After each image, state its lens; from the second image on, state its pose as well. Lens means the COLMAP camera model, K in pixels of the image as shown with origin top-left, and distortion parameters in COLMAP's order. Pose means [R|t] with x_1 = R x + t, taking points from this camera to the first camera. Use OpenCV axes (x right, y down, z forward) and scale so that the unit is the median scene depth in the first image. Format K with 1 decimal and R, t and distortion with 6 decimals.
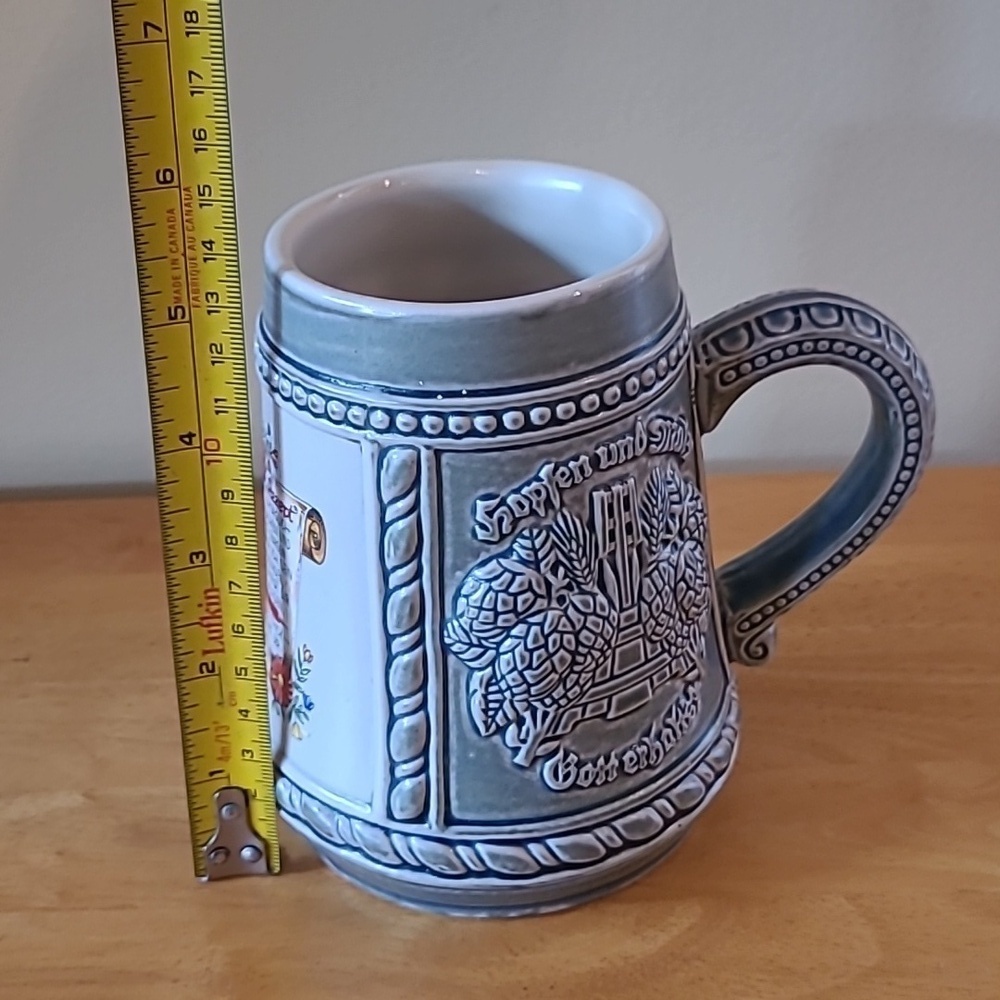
lens RADIAL K [[1785.2, 0, 512.6], [0, 1785.2, 485.1], [0, 0, 1]] dist [0.005665, -0.189263]
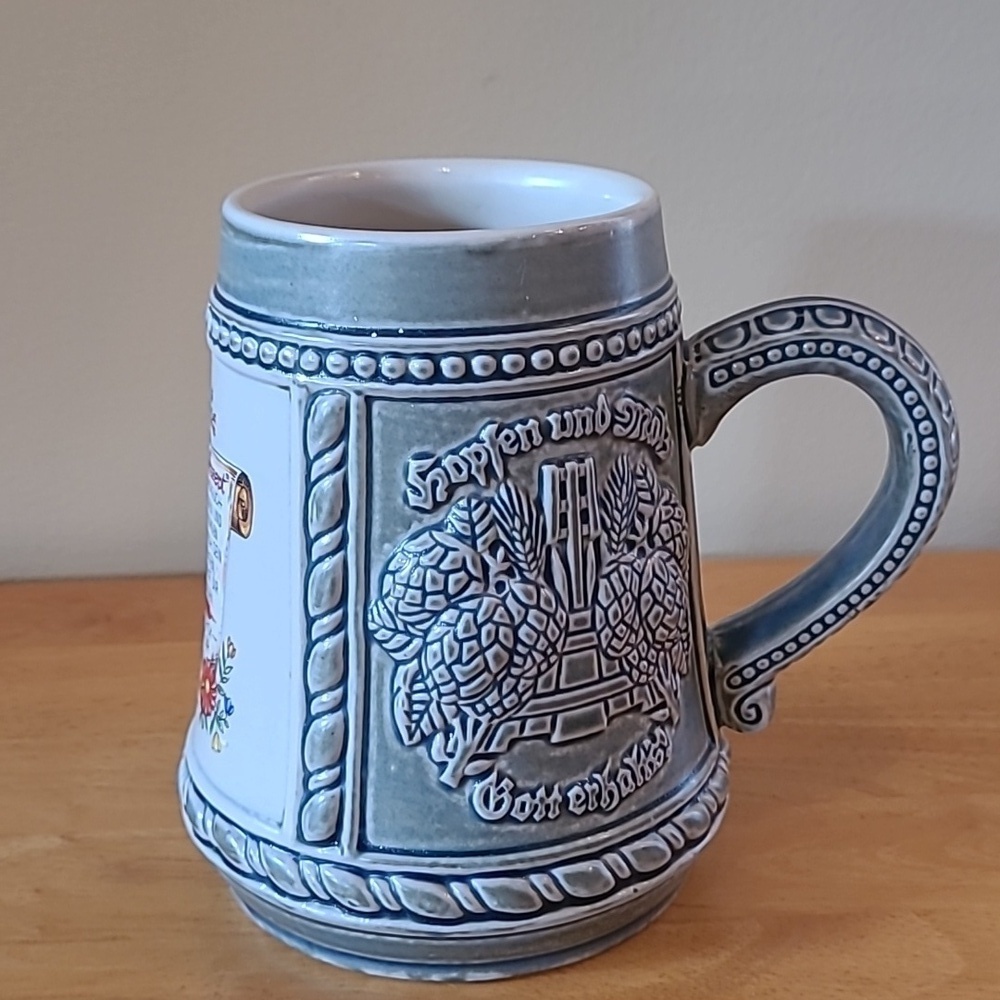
lens RADIAL K [[1785.2, 0, 512.6], [0, 1785.2, 485.1], [0, 0, 1]] dist [0.005665, -0.189263]
pose [[0.992027, 0.069949, -0.104831, 0.120311], [-0.086684, 0.982526, -0.164708, 0.156876], [0.091478, 0.172482, 0.980756, 0.120256]]
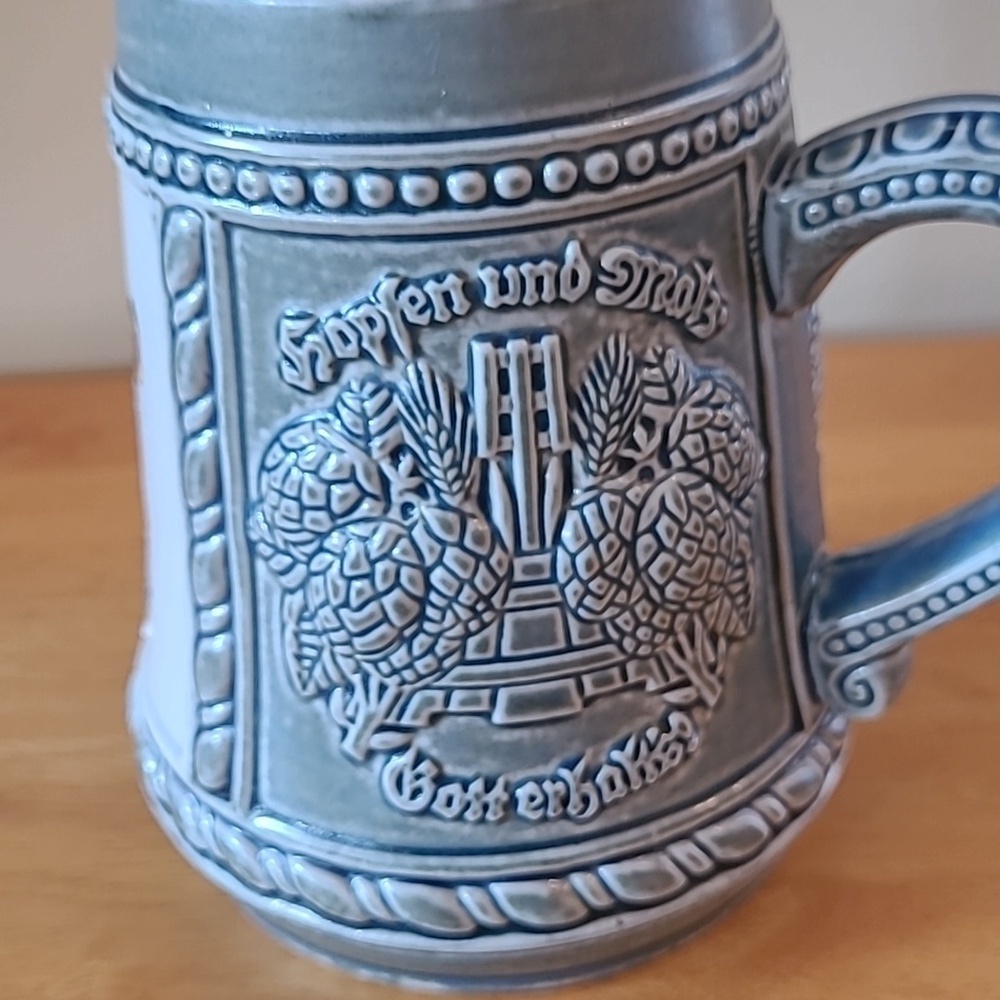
lens RADIAL K [[1785.2, 0, 512.6], [0, 1785.2, 485.1], [0, 0, 1]] dist [0.005665, -0.189263]
pose [[0.894772, 0.215754, -0.390940, 0.291421], [-0.205165, 0.976277, 0.069217, 0.005959], [0.396599, 0.018274, 0.917810, 0.442215]]
